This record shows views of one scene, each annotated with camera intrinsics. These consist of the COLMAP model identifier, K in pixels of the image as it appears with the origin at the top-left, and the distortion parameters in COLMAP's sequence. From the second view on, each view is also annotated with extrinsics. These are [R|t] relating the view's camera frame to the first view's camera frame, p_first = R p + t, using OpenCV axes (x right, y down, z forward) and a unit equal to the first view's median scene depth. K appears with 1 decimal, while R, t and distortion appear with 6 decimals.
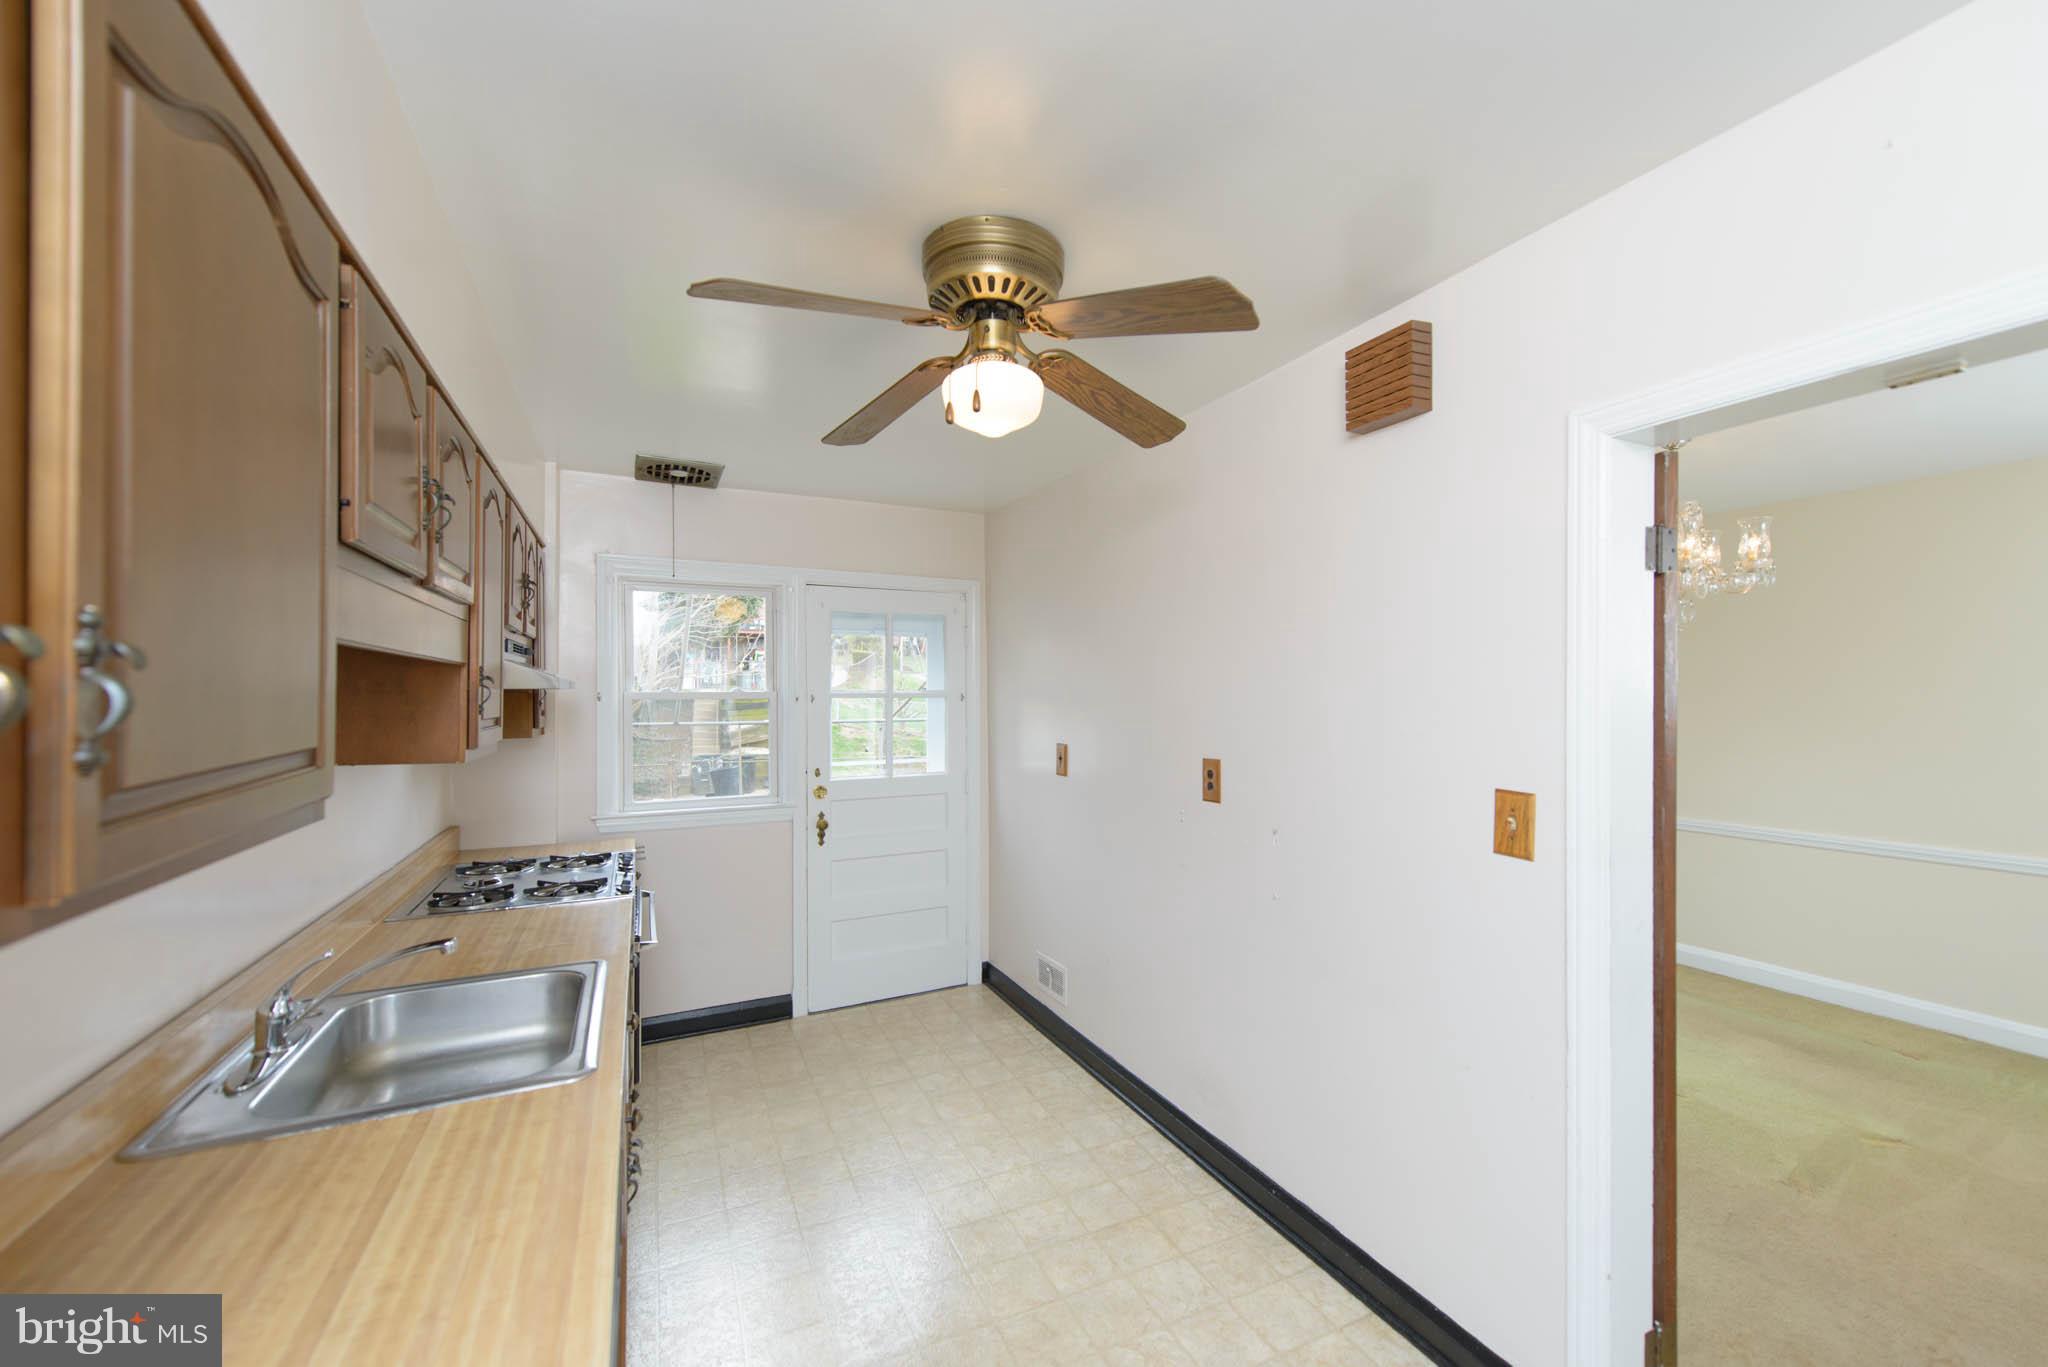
lens RADIAL K [[798.7, 0, 1037.6], [0, 798.7, 686.8], [0, 0, 1]] dist [0.001998, 0.000269]
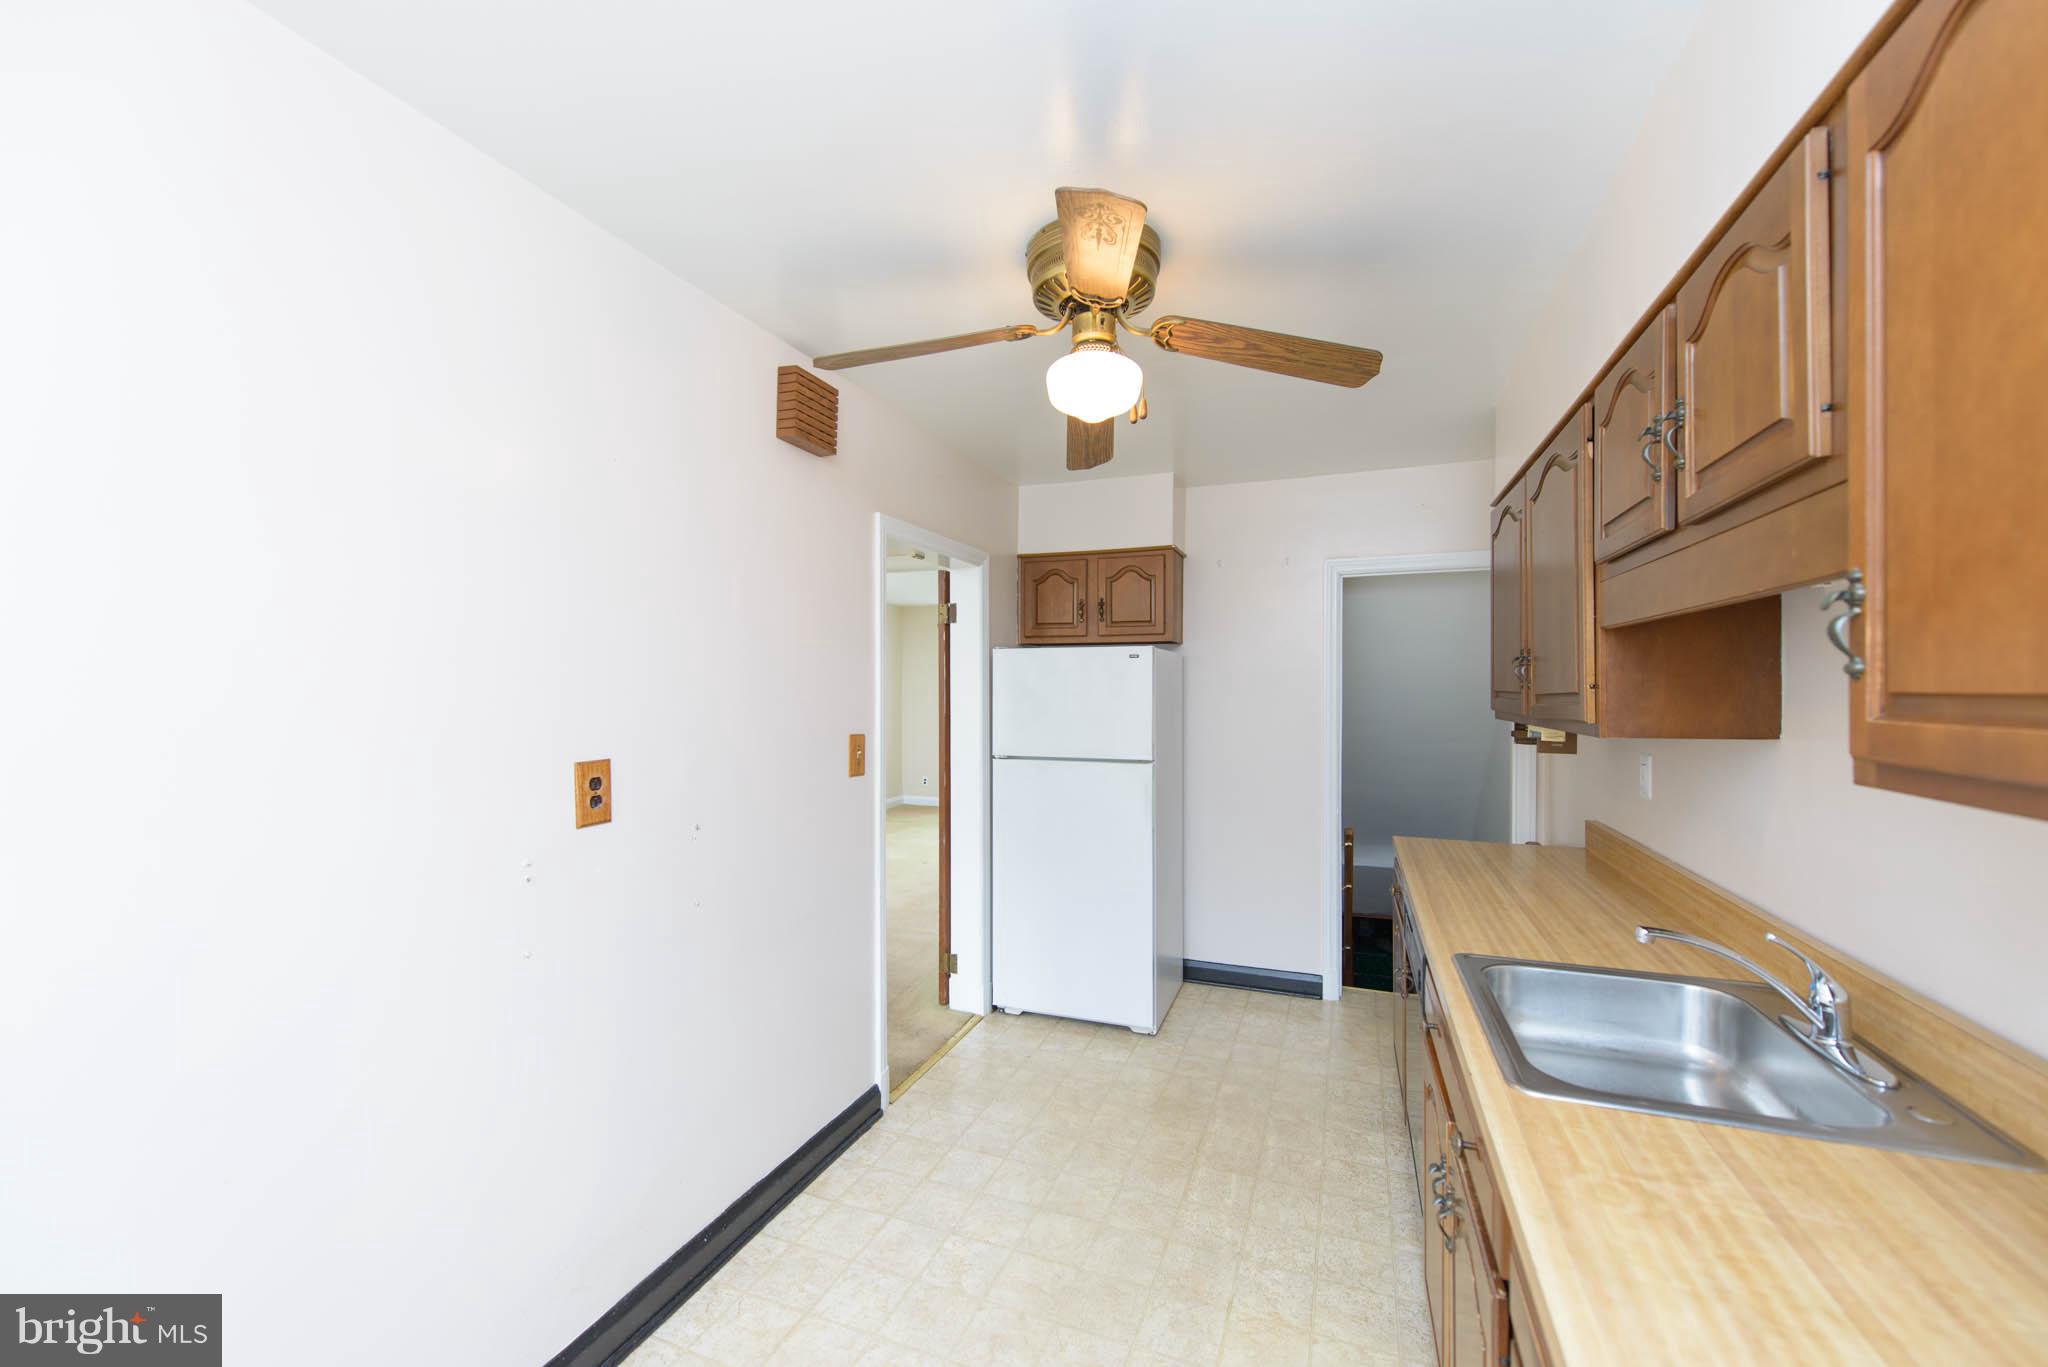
lens RADIAL K [[798.7, 0, 1037.6], [0, 798.7, 686.8], [0, 0, 1]] dist [0.001998, 0.000269]
pose [[-0.678591, 0.004968, 0.734499, -0.680983], [-0.005468, 0.999915, -0.011815, 0.045508], [-0.734496, -0.012034, -0.678507, 1.536152]]
